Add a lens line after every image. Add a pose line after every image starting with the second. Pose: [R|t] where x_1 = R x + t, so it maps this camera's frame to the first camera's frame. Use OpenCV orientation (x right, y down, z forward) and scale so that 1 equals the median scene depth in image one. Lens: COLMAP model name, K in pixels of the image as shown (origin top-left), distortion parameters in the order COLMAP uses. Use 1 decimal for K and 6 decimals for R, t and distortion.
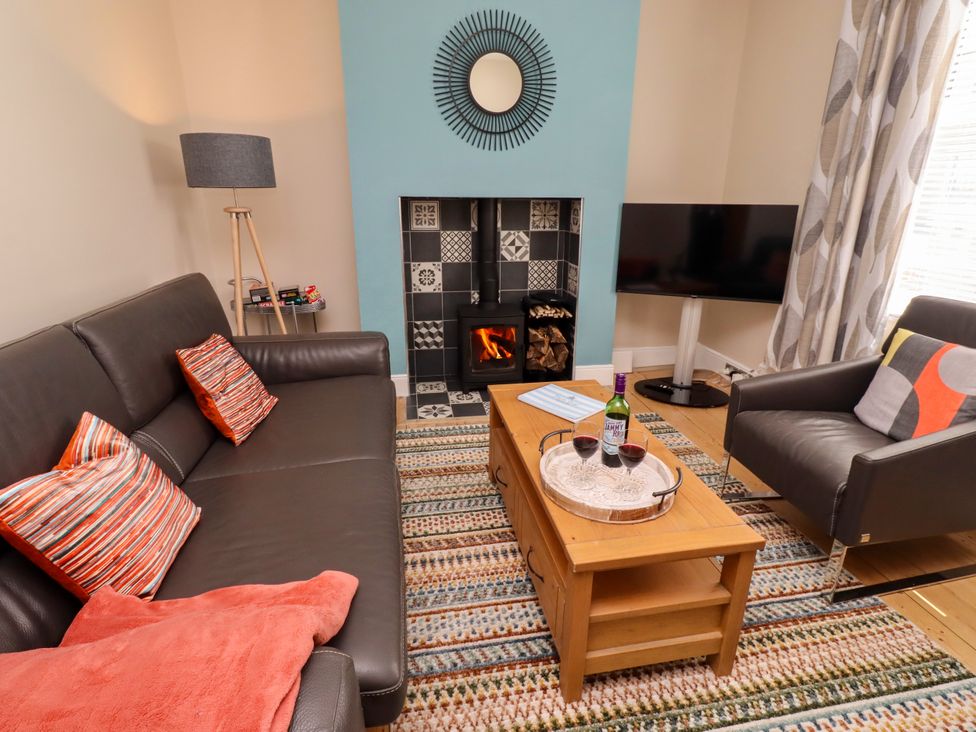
lens RADIAL K [[511.0, 0, 486.2], [0, 511.0, 360.6], [0, 0, 1]] dist [-0.004201, 0.000881]
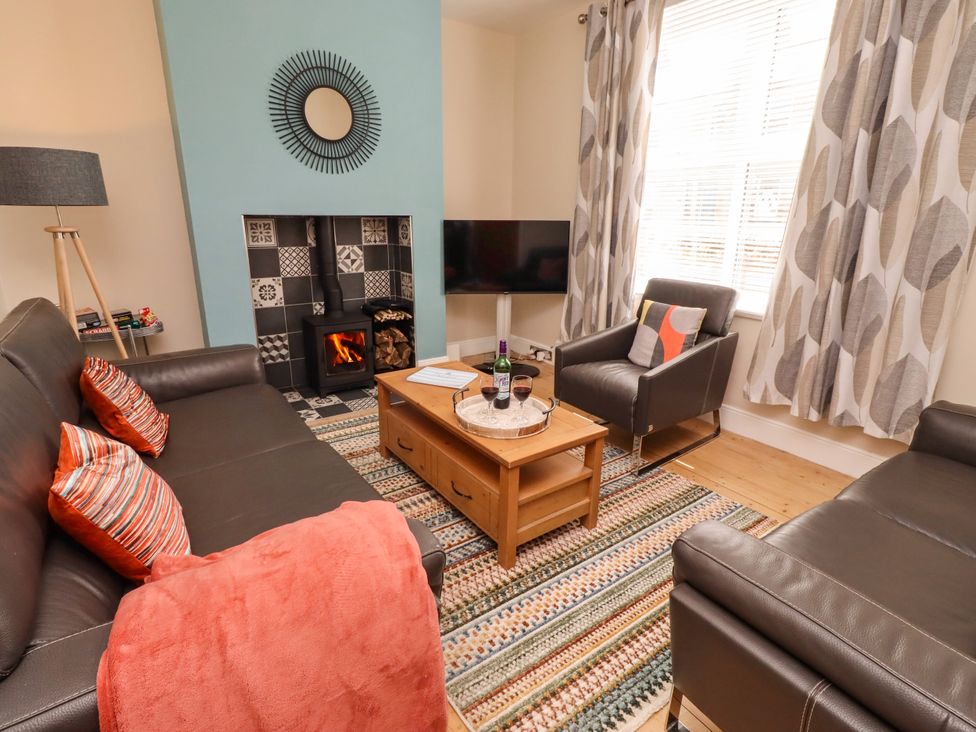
lens RADIAL K [[511.0, 0, 492.3], [0, 511.0, 364.5], [0, 0, 1]] dist [-0.004201, 0.000881]
pose [[0.902322, -0.121735, 0.413516, -0.233963], [0.130826, 0.991385, 0.006381, 0.052492], [-0.410731, 0.048341, 0.910474, -0.179988]]
